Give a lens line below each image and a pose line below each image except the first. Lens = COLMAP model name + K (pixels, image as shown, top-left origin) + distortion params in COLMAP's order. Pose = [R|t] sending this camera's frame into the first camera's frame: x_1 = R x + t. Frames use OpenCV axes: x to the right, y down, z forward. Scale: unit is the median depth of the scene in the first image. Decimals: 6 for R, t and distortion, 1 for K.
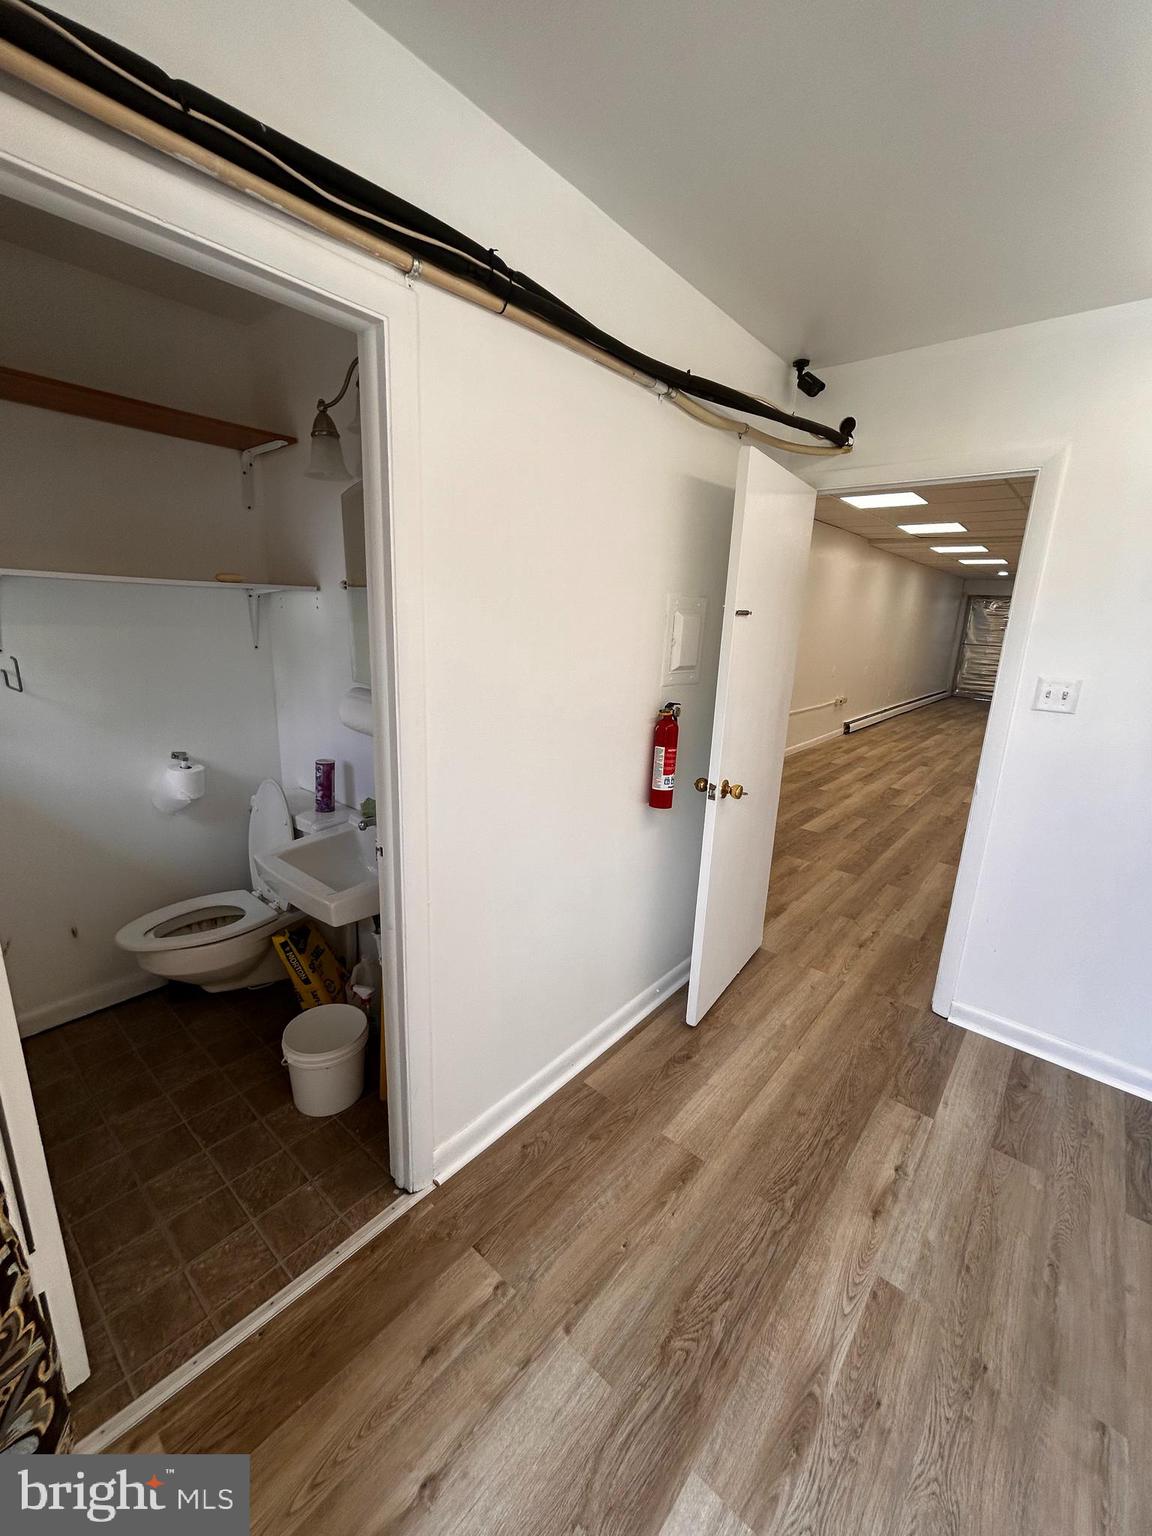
lens RADIAL K [[621.8, 0, 575.5], [0, 621.8, 763.2], [0, 0, 1]] dist [-0.000855, 0.000891]
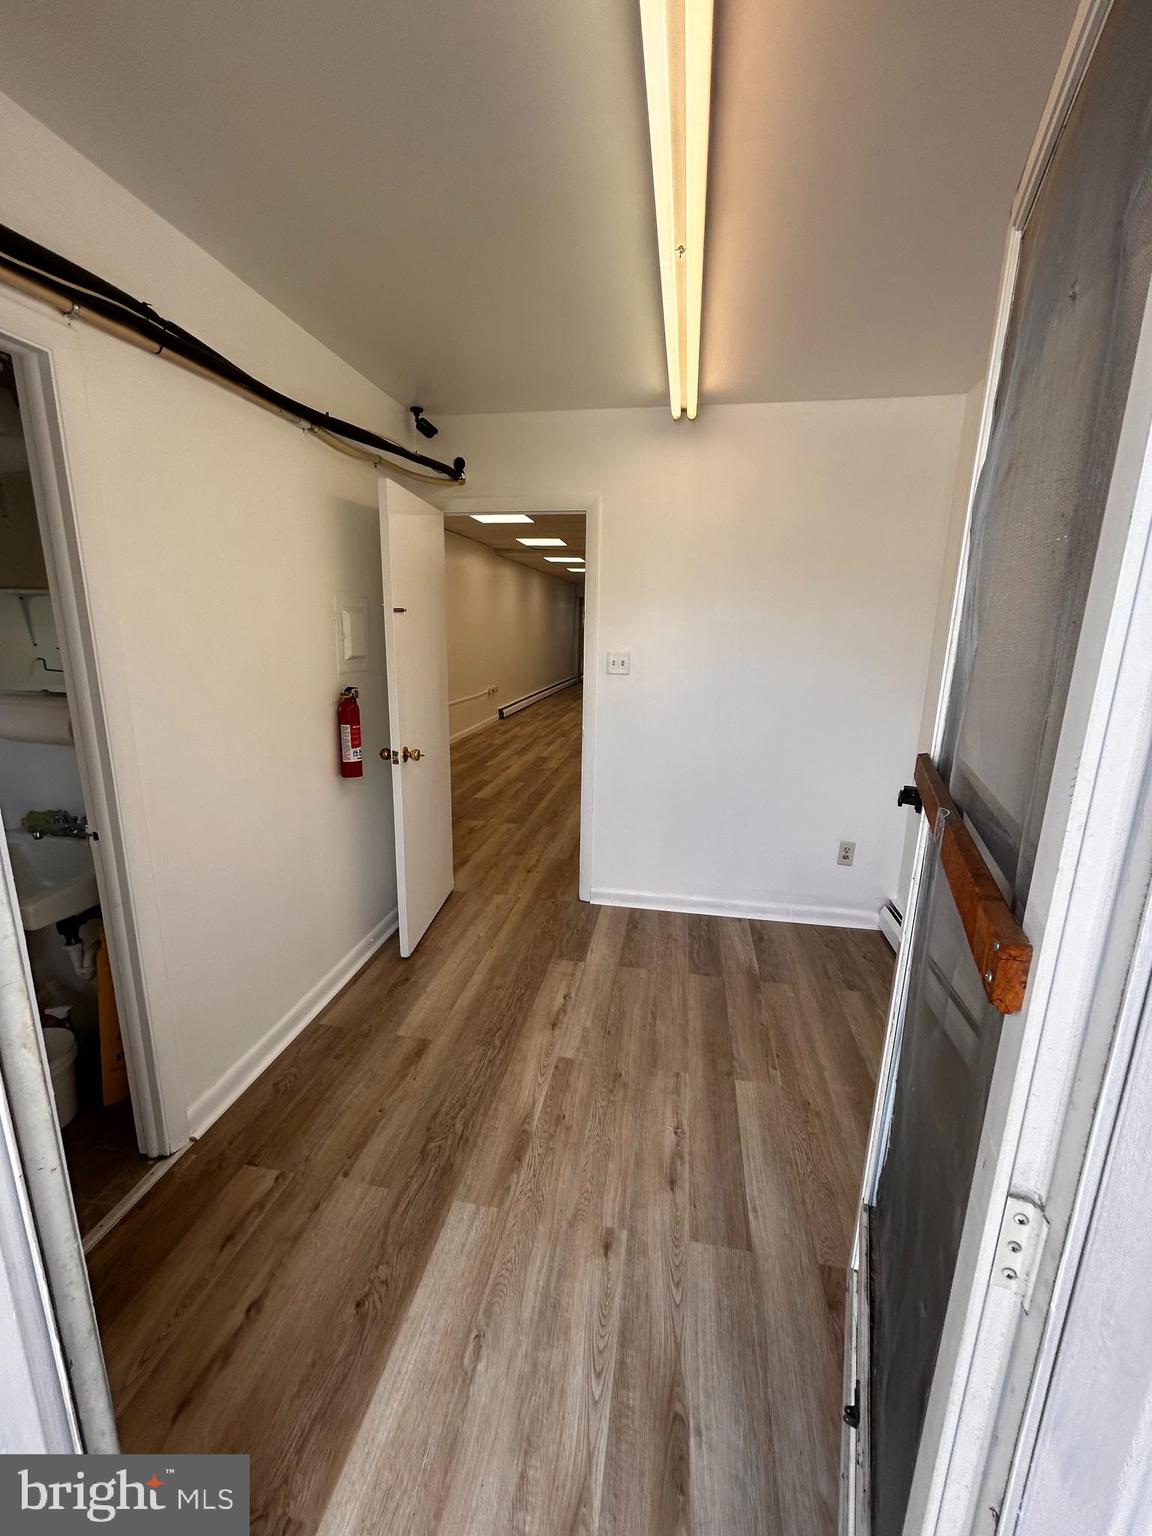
lens RADIAL K [[621.8, 0, 577.6], [0, 621.8, 763.3], [0, 0, 1]] dist [-0.000855, 0.000891]
pose [[0.859252, -0.134379, 0.493587, -0.077616], [0.136627, 0.990115, 0.031714, 0.068990], [-0.492969, 0.040187, 0.869118, -0.238529]]
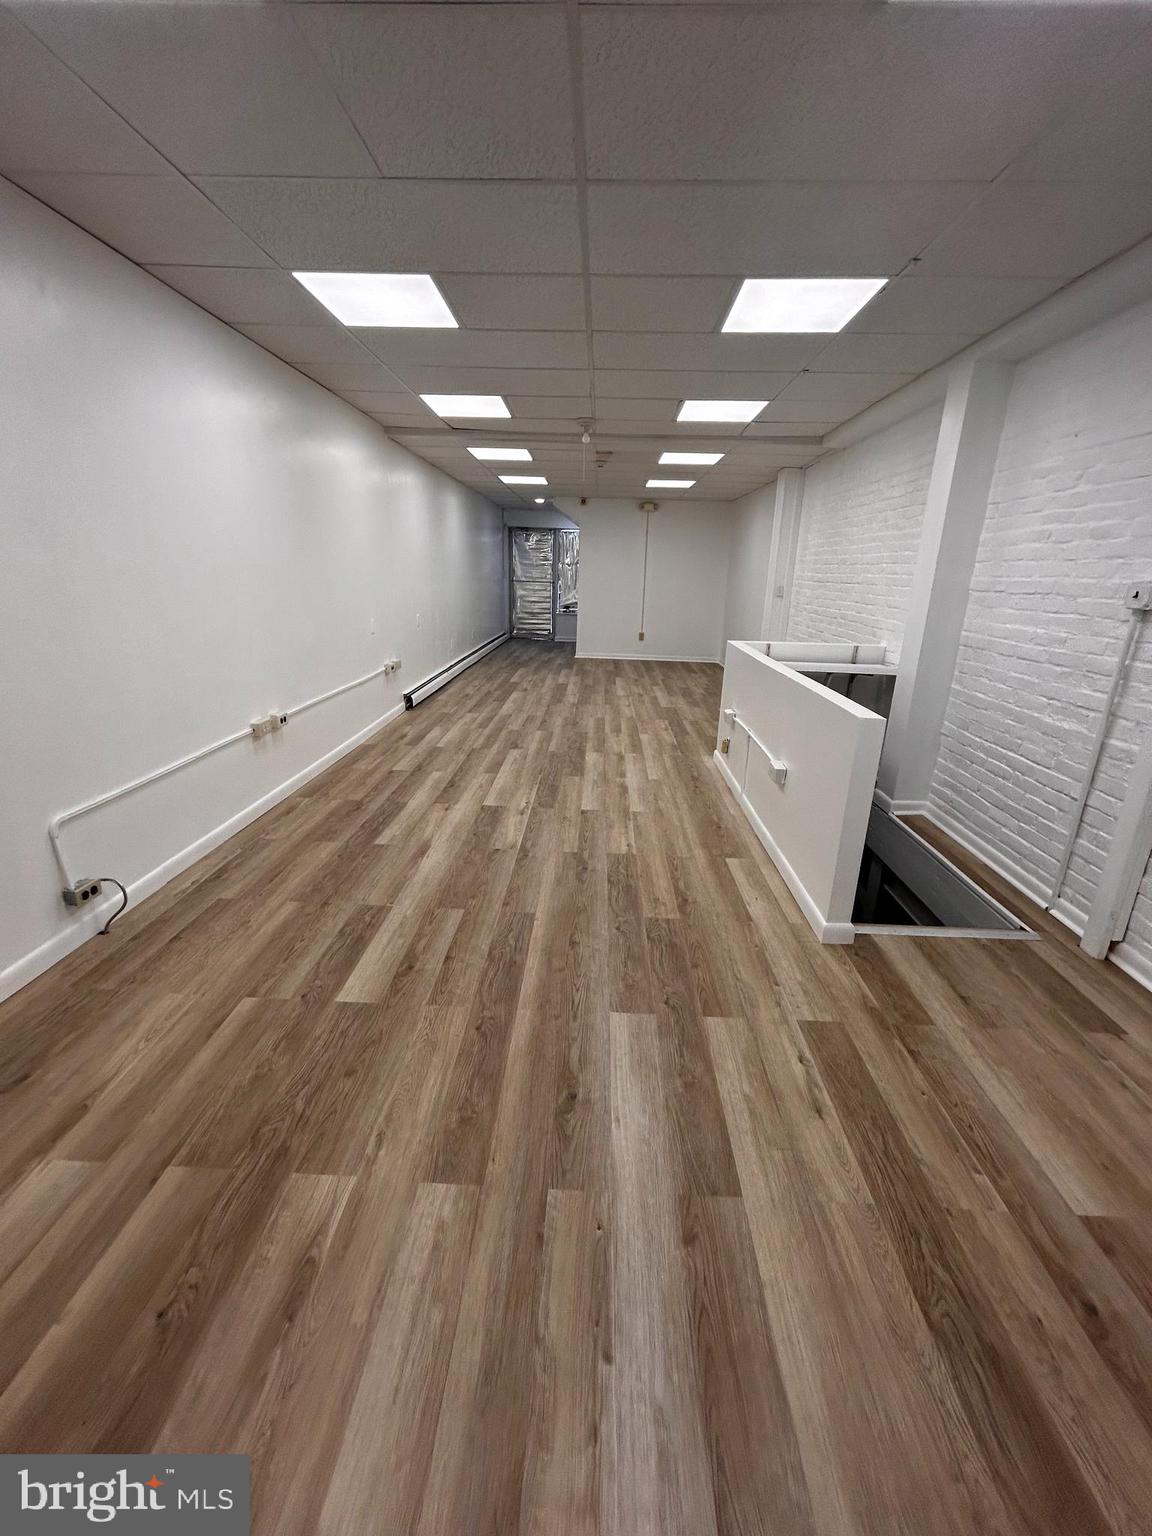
lens RADIAL K [[621.8, 0, 586.9], [0, 621.8, 770.7], [0, 0, 1]] dist [-0.000855, 0.000891]
pose [[0.775802, -0.213042, 0.593923, 0.606878], [0.155705, 0.976805, 0.146996, -0.215544], [-0.611463, -0.021563, 0.790979, 1.200655]]
